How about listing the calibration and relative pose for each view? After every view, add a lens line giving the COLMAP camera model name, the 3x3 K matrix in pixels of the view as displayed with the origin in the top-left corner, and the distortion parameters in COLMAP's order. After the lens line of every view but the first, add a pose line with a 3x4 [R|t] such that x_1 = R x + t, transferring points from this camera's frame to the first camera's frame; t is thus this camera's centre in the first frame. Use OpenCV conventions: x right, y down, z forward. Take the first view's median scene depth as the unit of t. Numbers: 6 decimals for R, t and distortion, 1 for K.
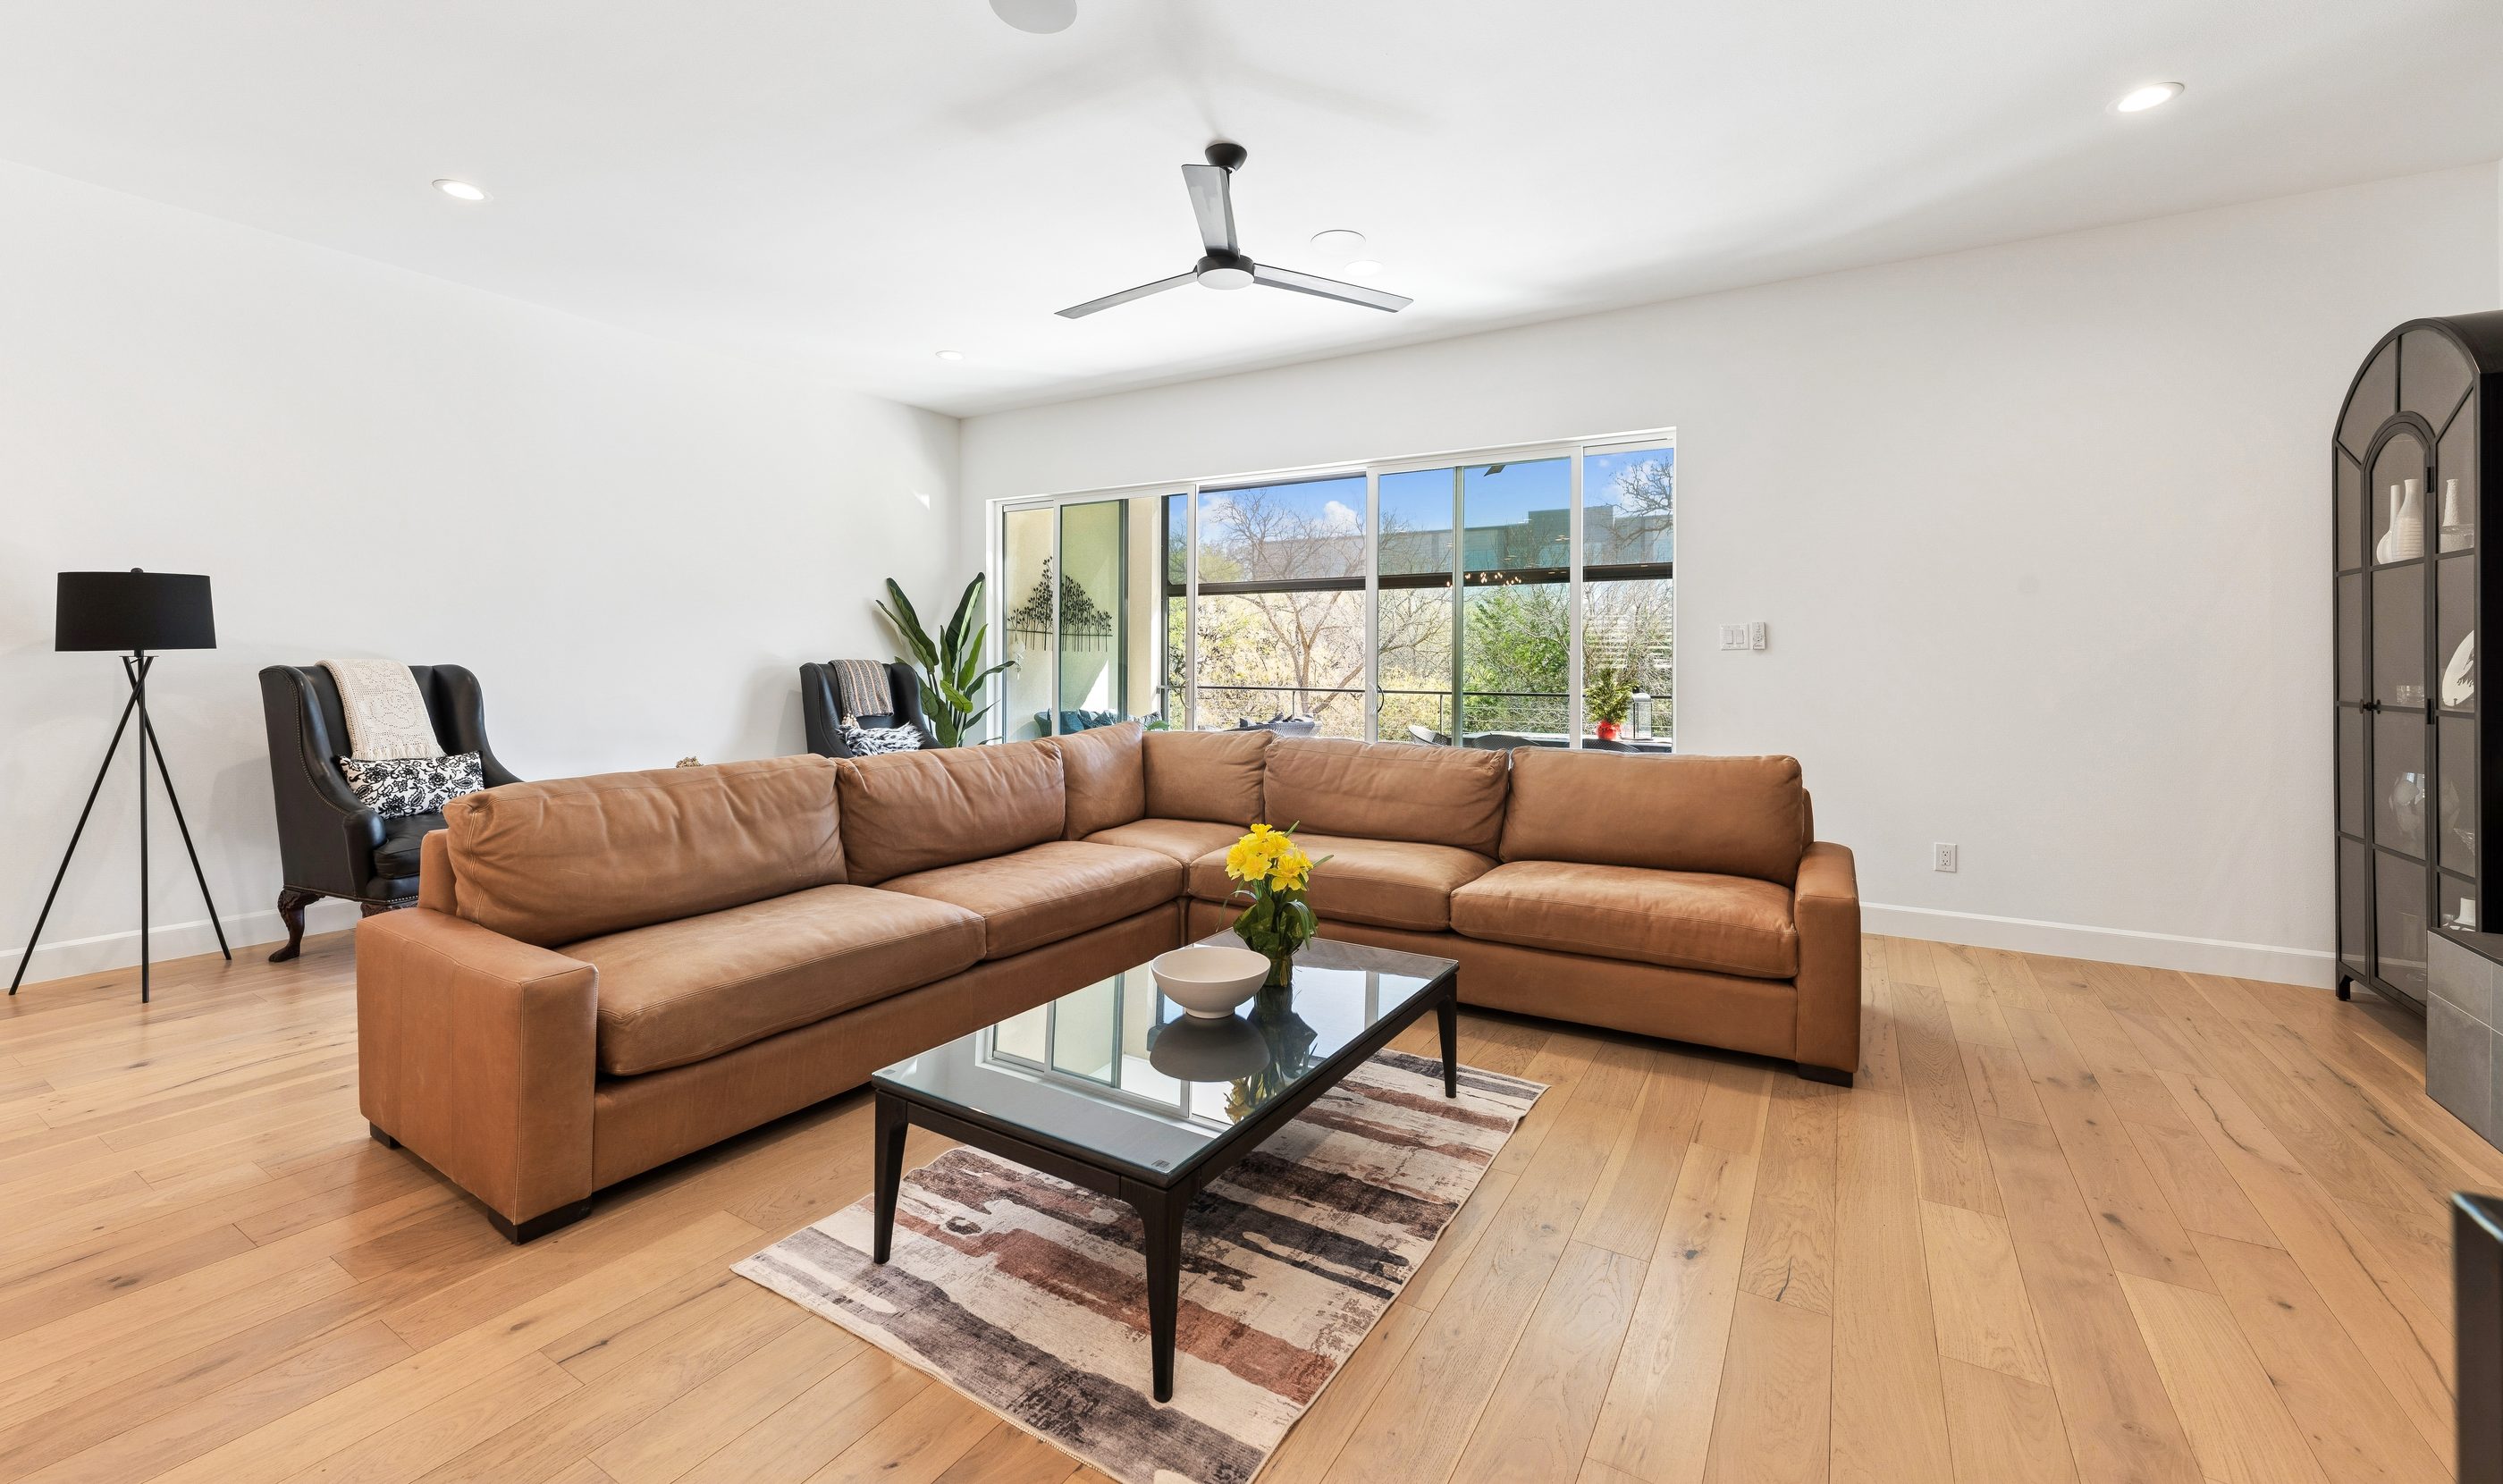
lens RADIAL K [[1025.2, 0, 1244.6], [0, 1025.2, 641.2], [0, 0, 1]] dist [-0.001678, 0.000197]
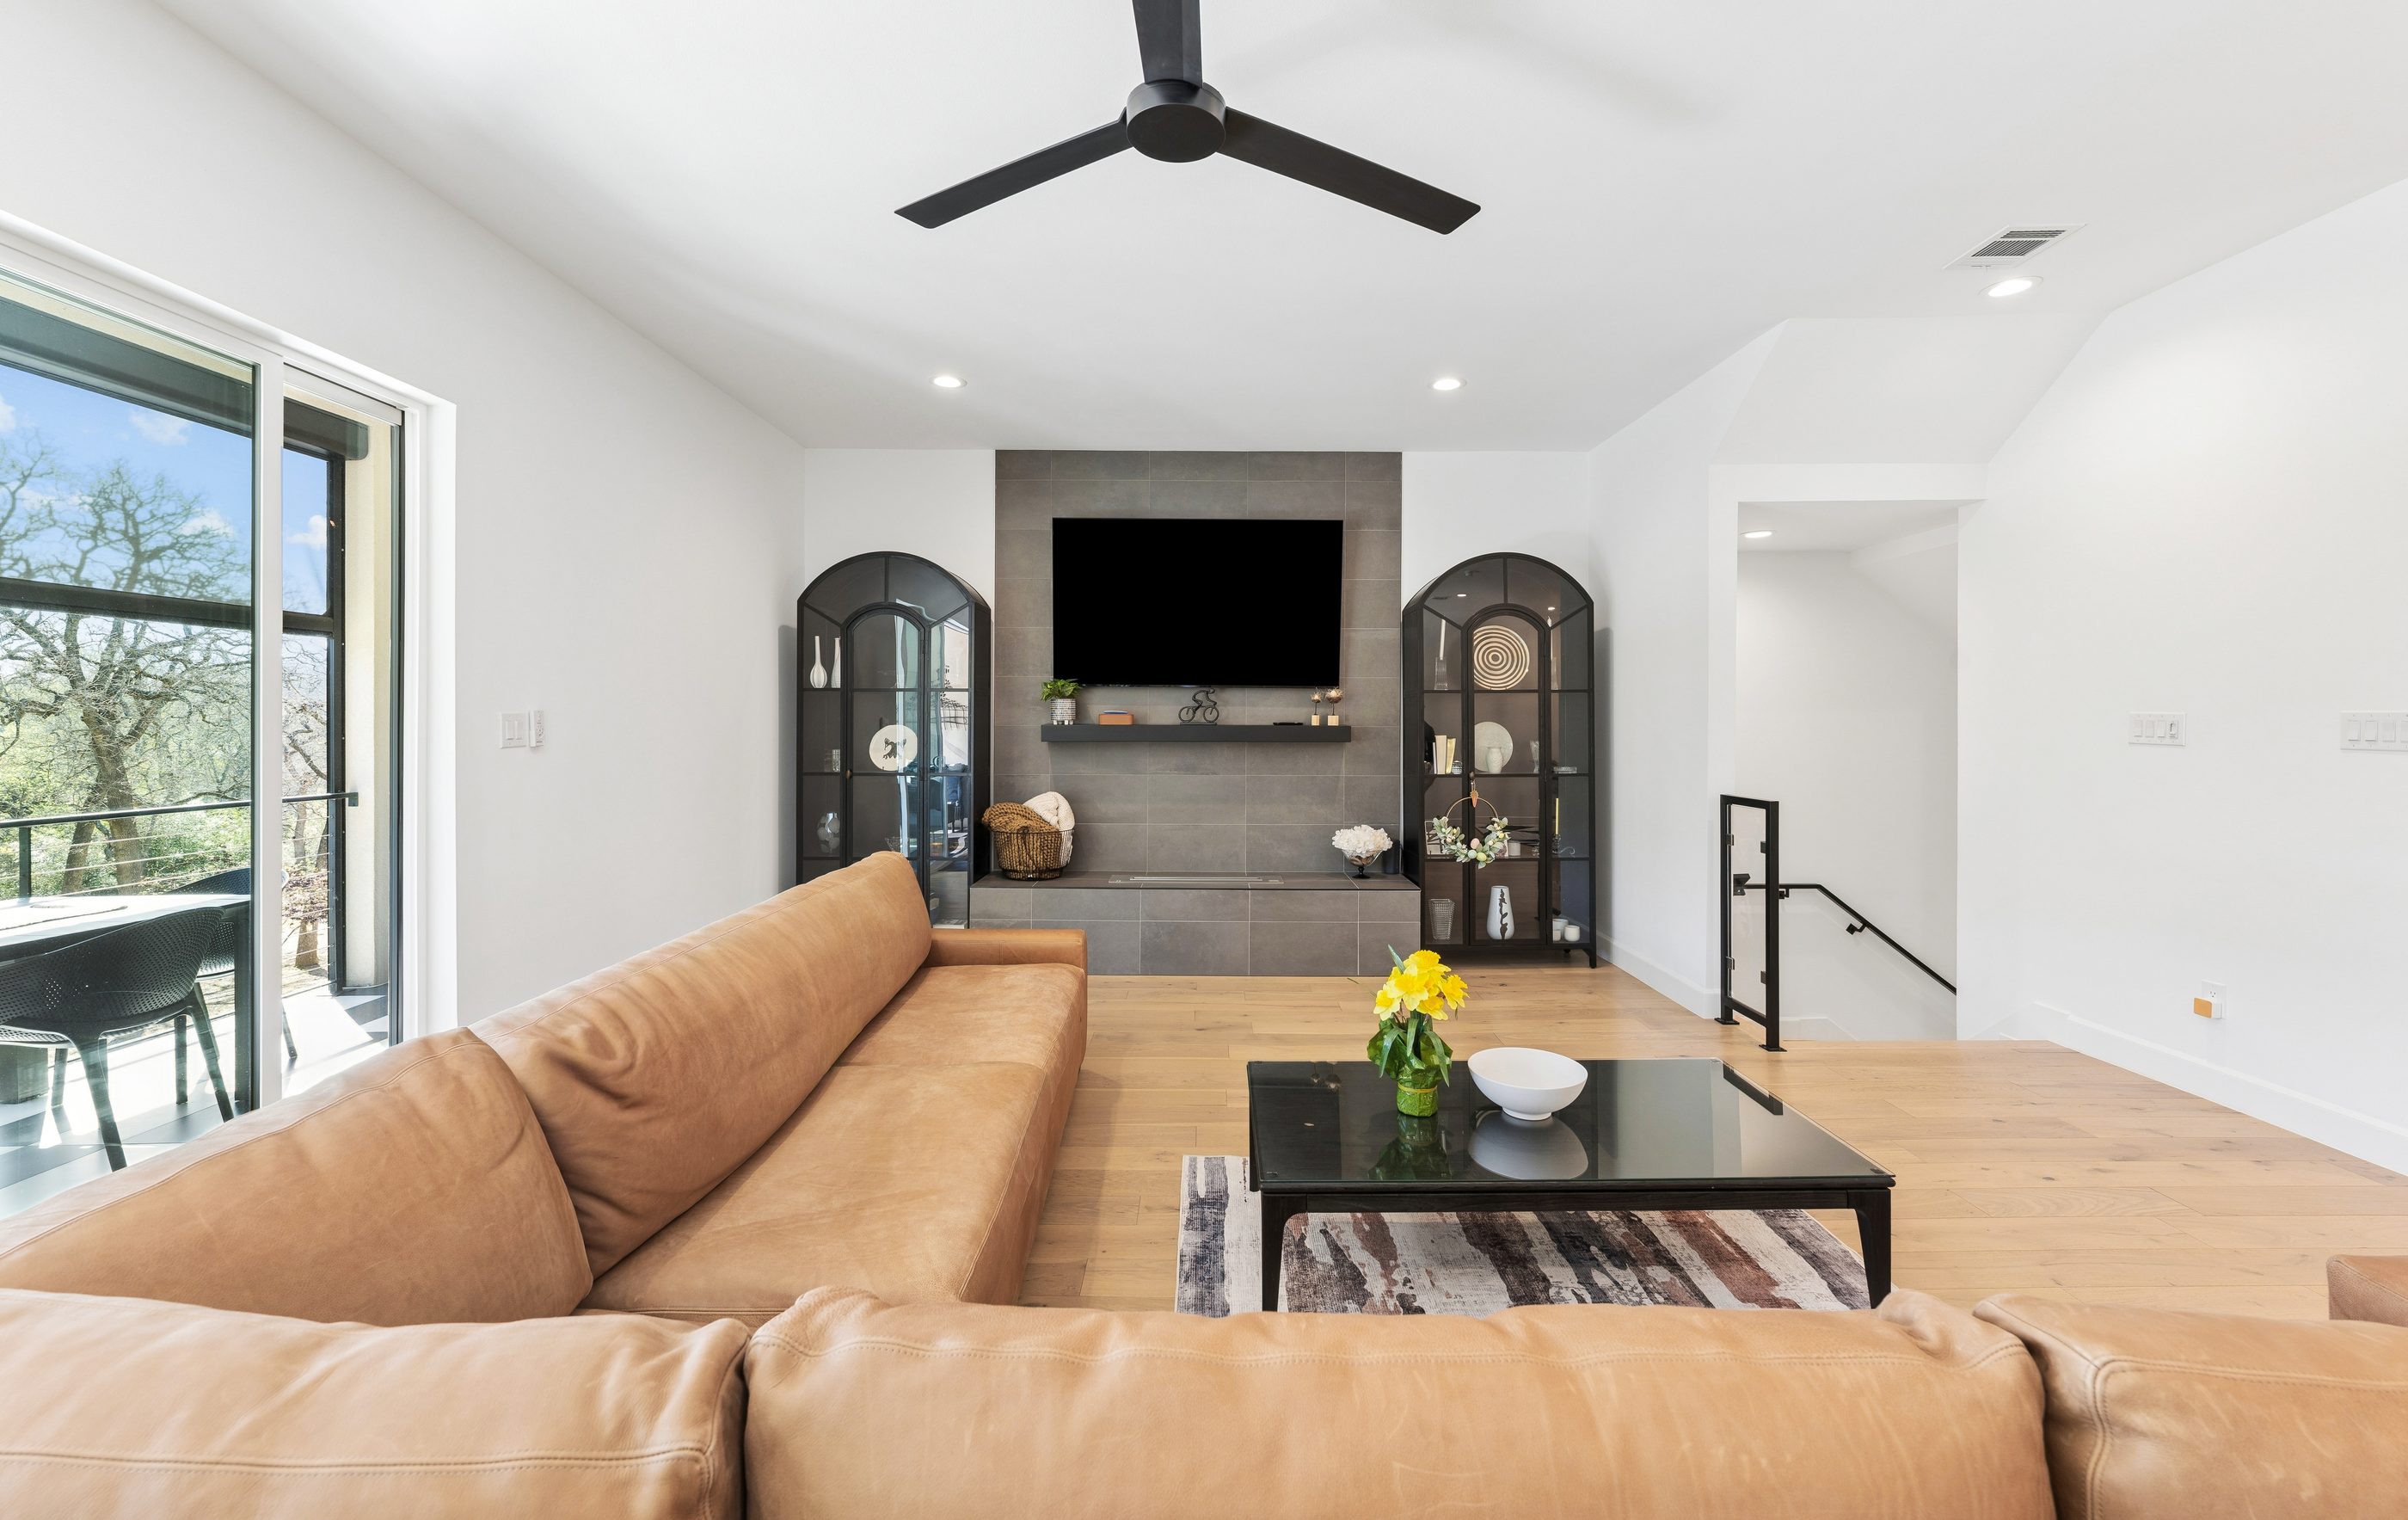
lens RADIAL K [[934.2, 0, 1252.3], [0, 934.2, 712.9], [0, 0, 1]] dist [-0.010958, -0.000109]
pose [[-0.548720, 0.007807, 0.835970, -0.808474], [-0.012412, 0.999770, -0.017484, -0.026566], [-0.835914, -0.019970, -0.548497, 2.105421]]
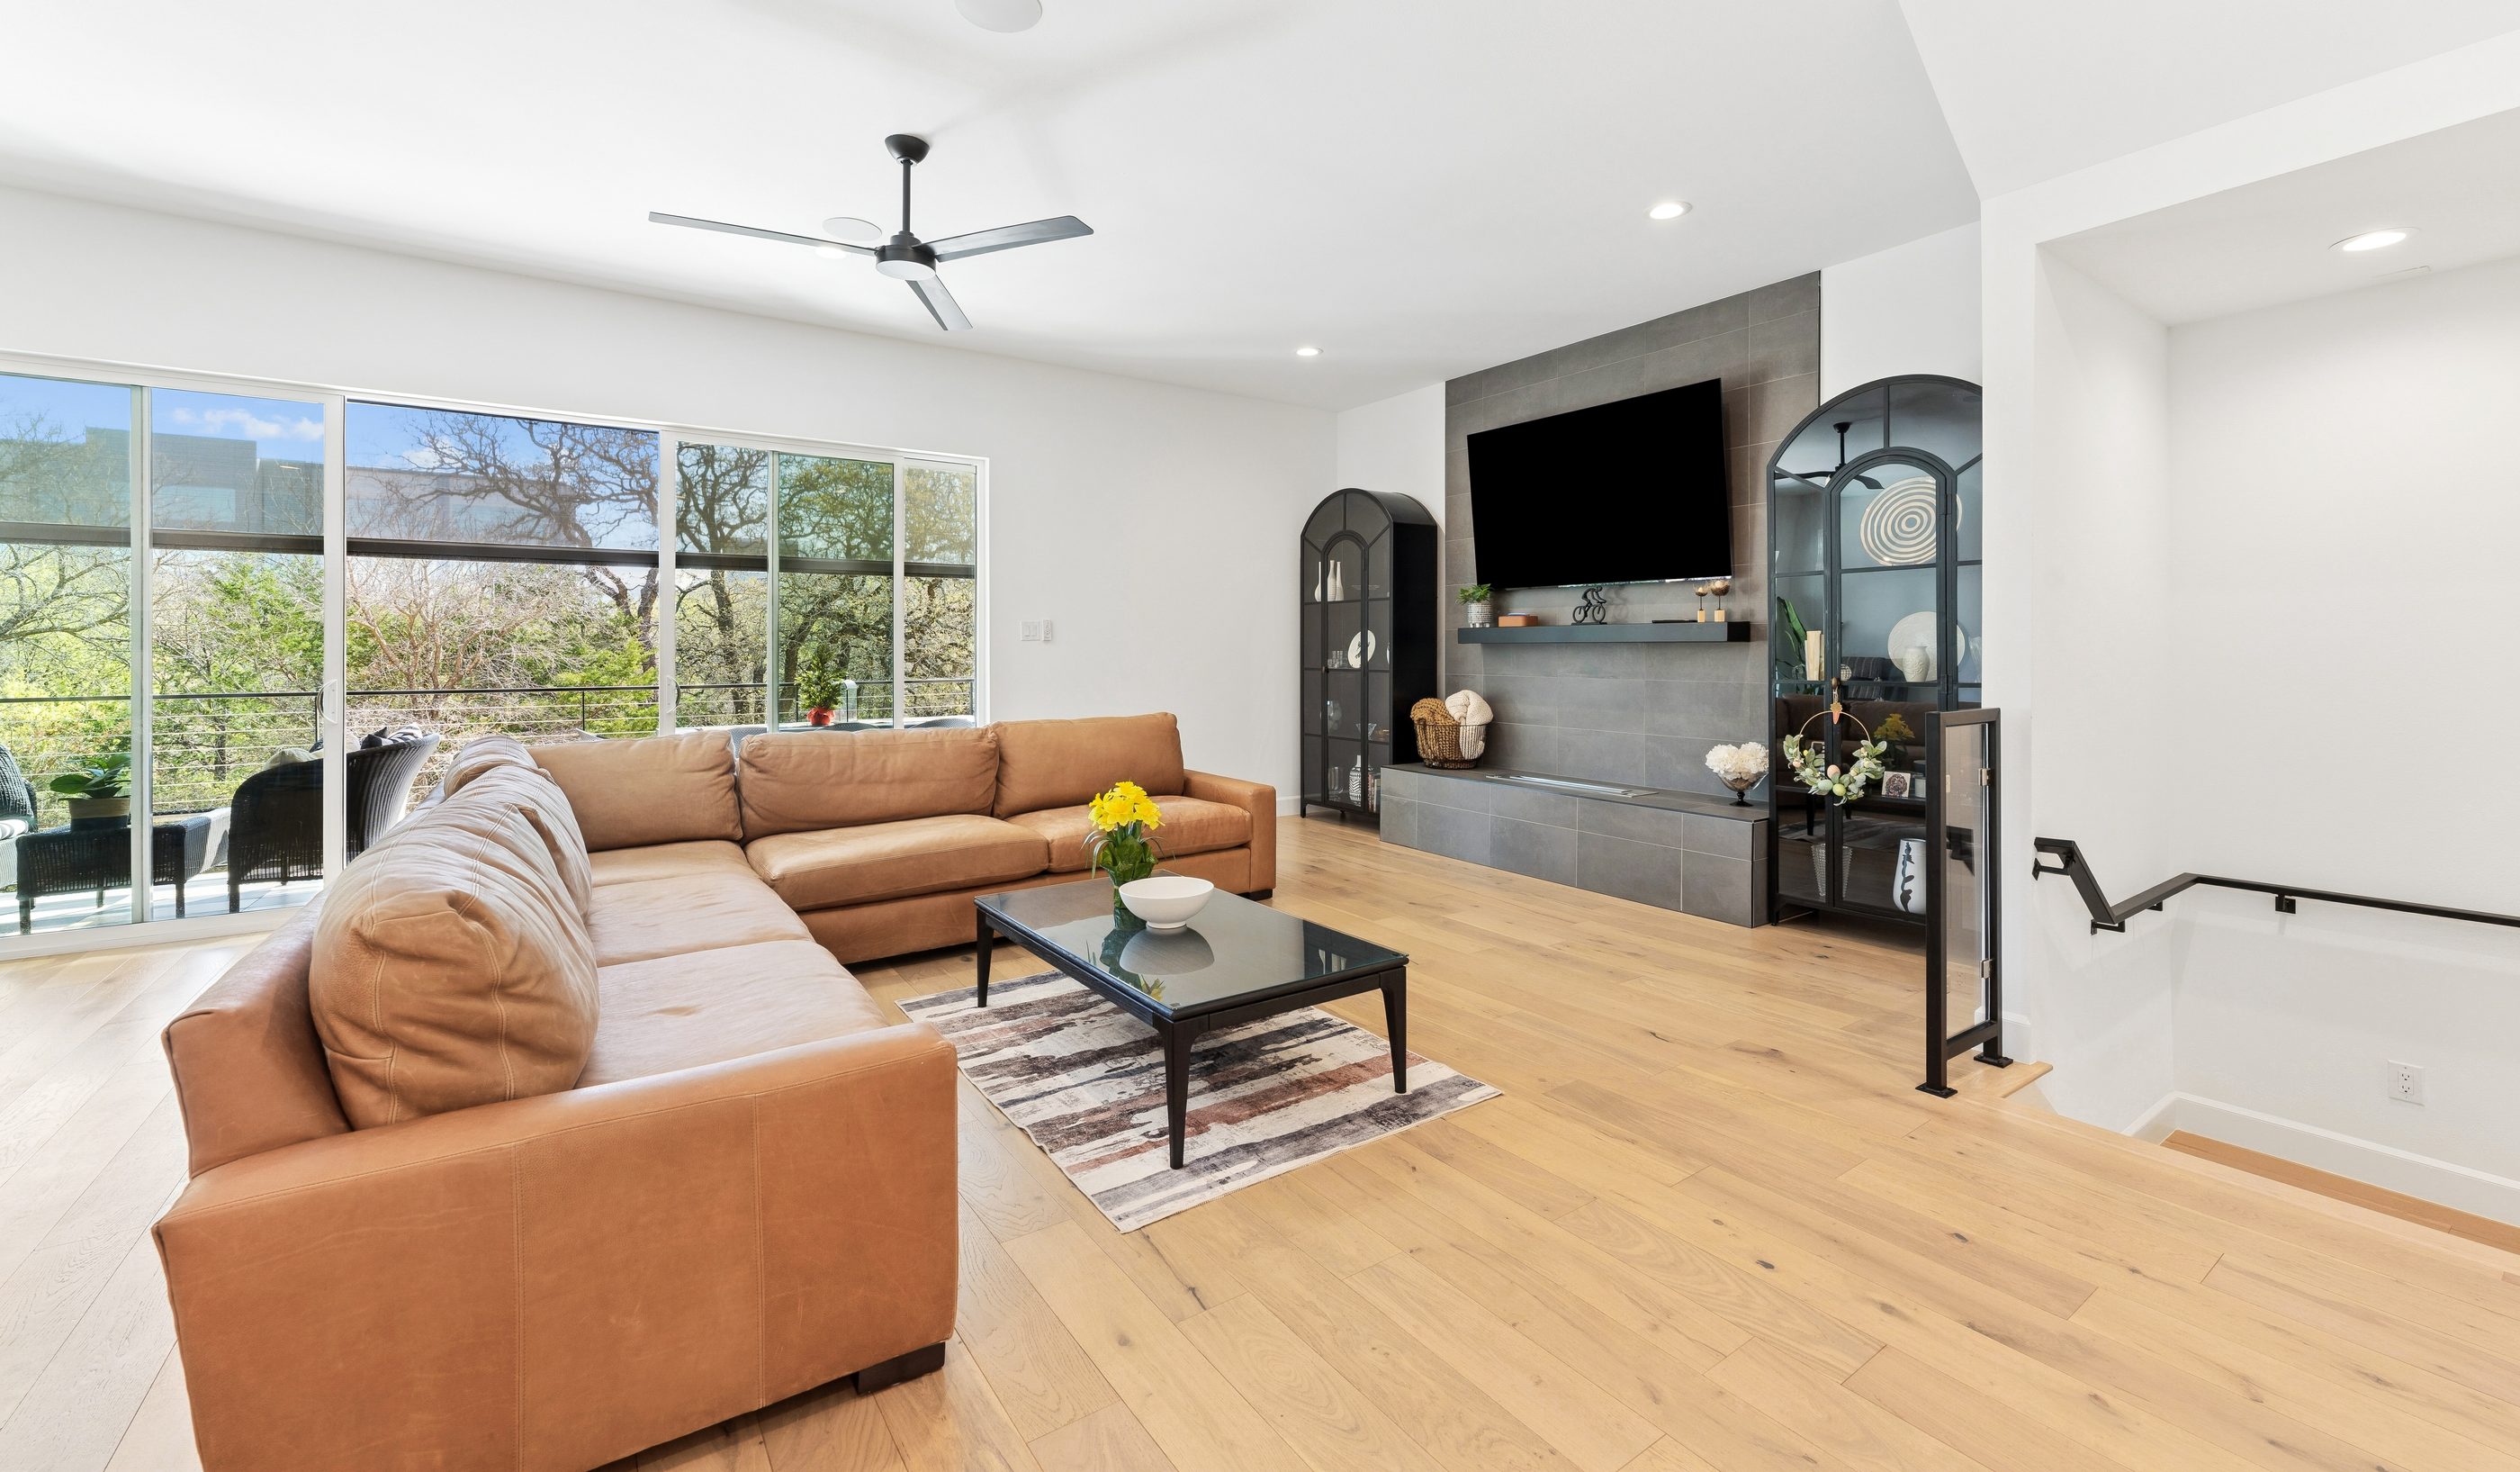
lens RADIAL K [[1044.8, 0, 1321.8], [0, 1044.8, 628.1], [0, 0, 1]] dist [-0.002158, -0.000094]
pose [[0.353006, 0.016693, 0.935472, -1.406780], [-0.007521, 0.999859, -0.015004, 0.019845], [-0.935591, -0.001739, 0.353082, 0.440623]]
